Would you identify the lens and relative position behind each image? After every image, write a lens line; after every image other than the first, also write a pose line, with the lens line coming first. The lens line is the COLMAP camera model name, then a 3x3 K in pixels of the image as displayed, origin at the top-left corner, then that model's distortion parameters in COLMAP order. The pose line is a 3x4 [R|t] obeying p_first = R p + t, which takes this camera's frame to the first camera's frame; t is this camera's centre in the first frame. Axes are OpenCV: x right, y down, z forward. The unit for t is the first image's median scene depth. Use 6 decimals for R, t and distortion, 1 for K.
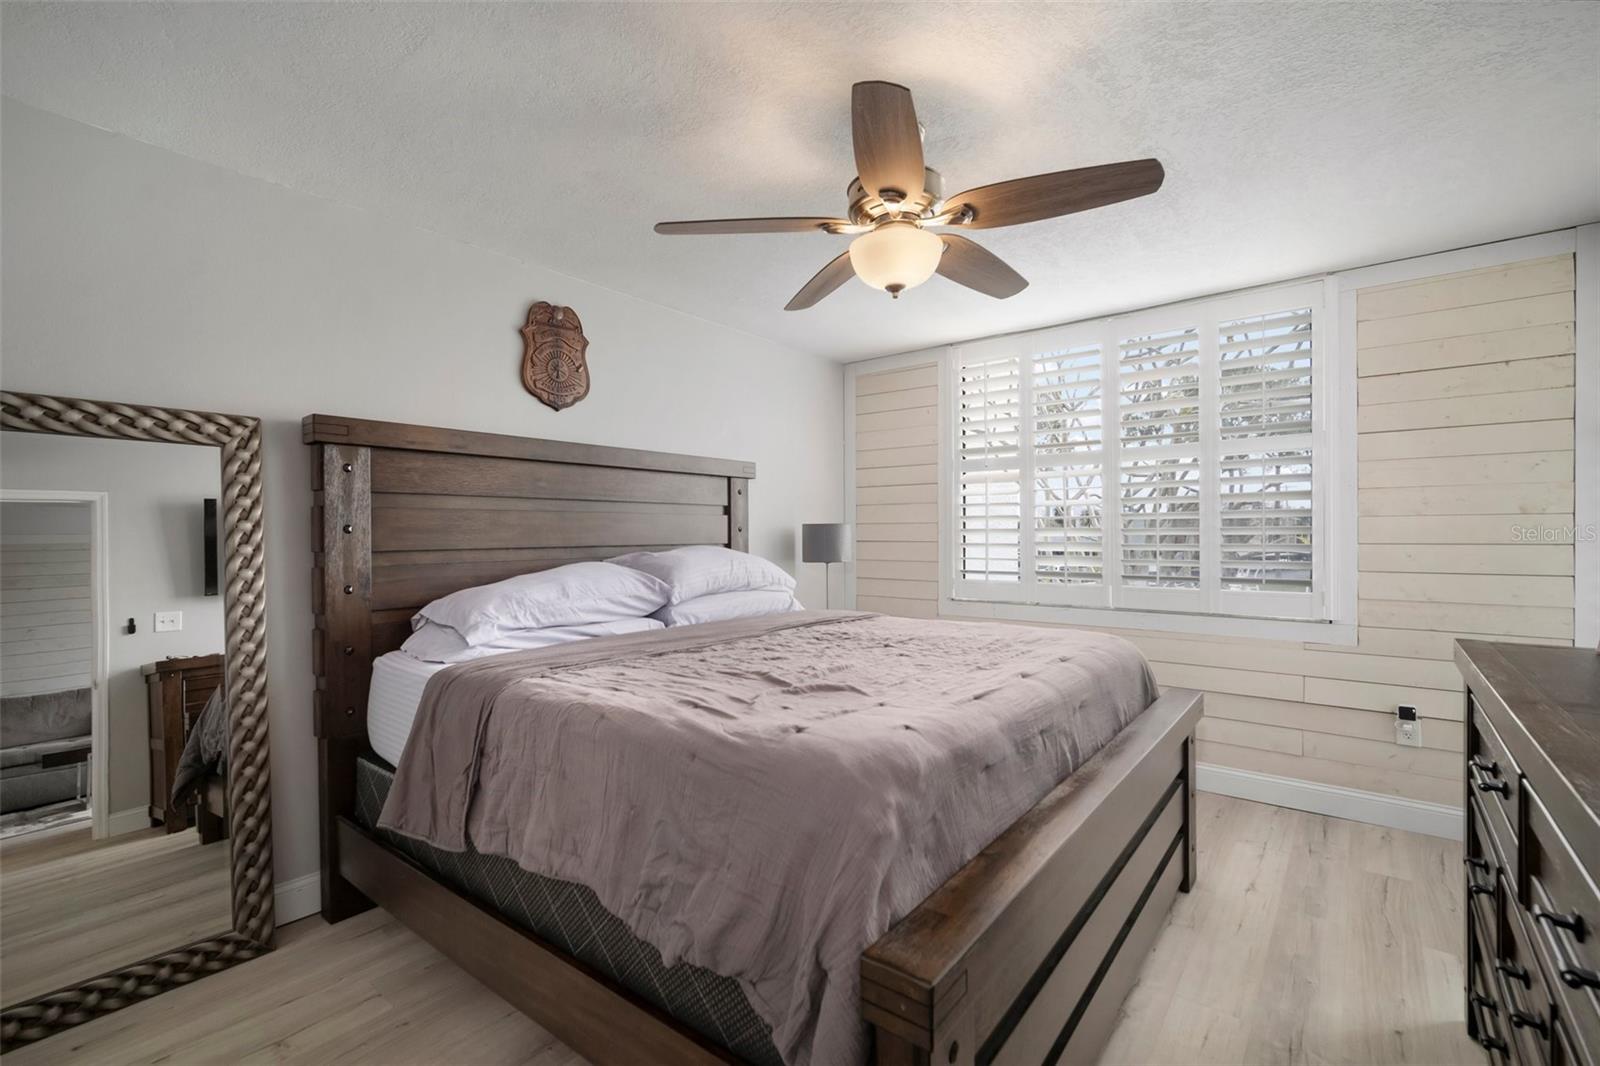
lens RADIAL K [[689.3, 0, 793.5], [0, 689.3, 522.8], [0, 0, 1]] dist [-0.001885, -0.000032]
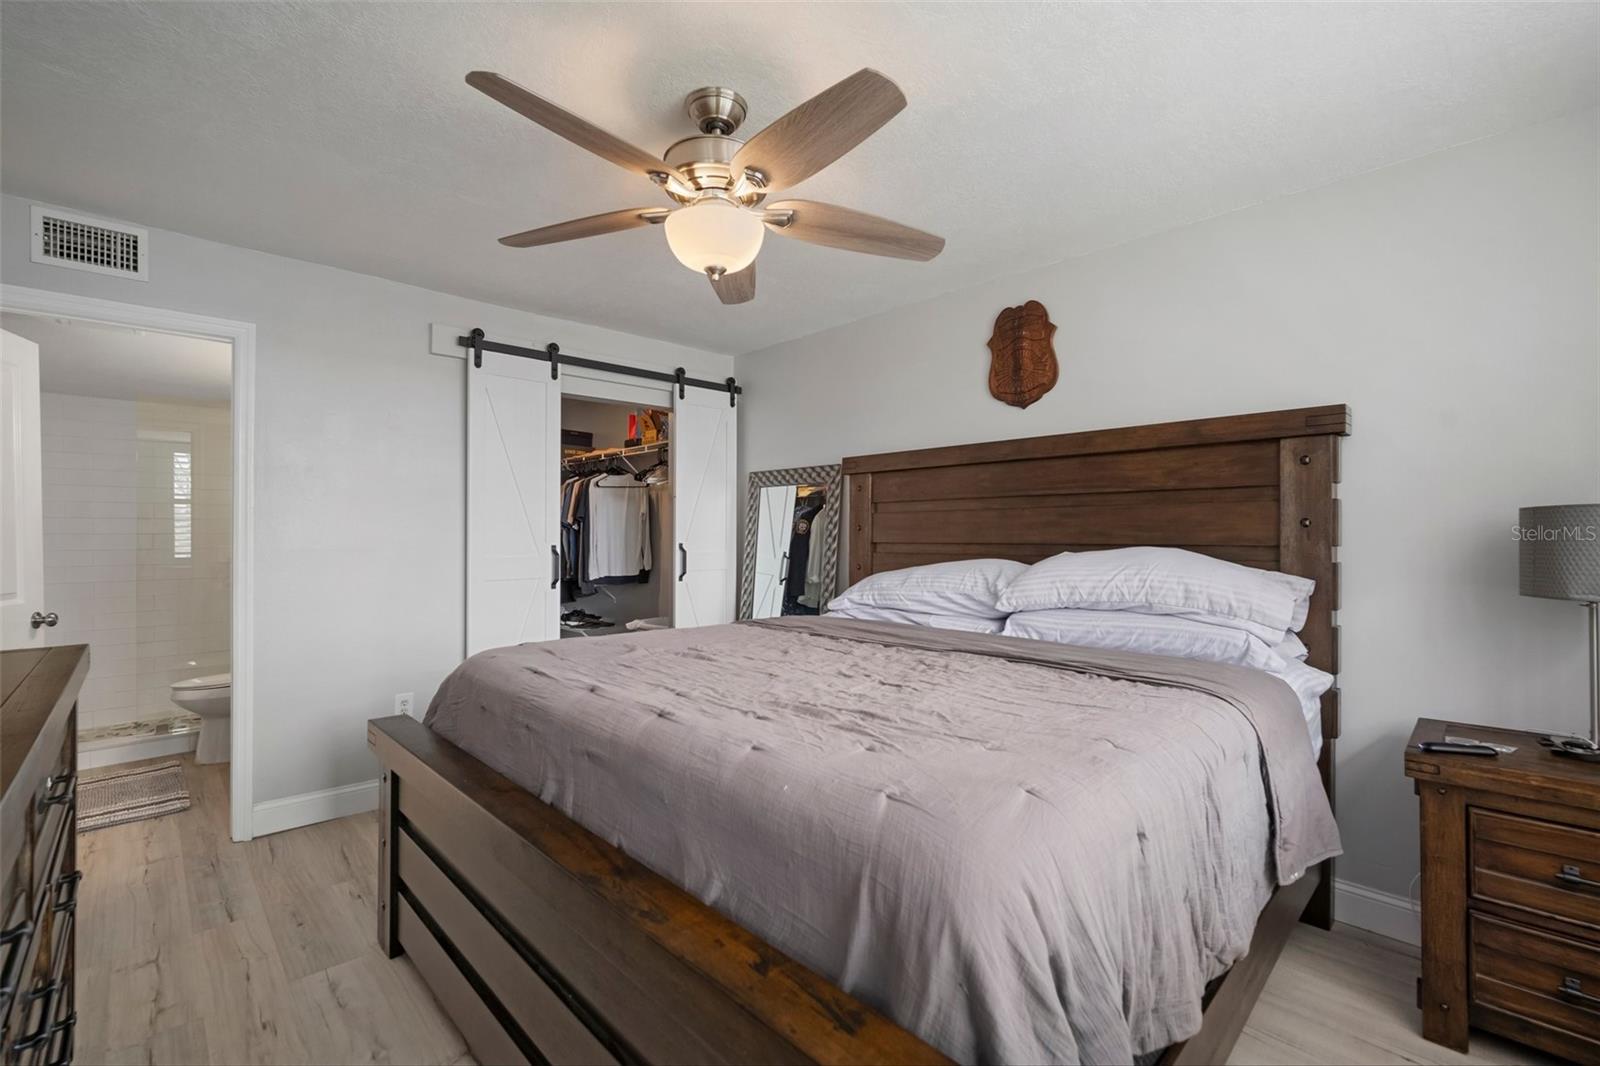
lens RADIAL K [[689.3, 0, 793.5], [0, 689.3, 522.8], [0, 0, 1]] dist [-0.001885, -0.000032]
pose [[-0.107380, -0.009484, -0.994173, 0.715641], [0.015802, 0.999812, -0.011245, 0.010227], [0.994092, -0.016918, -0.107210, 0.795511]]
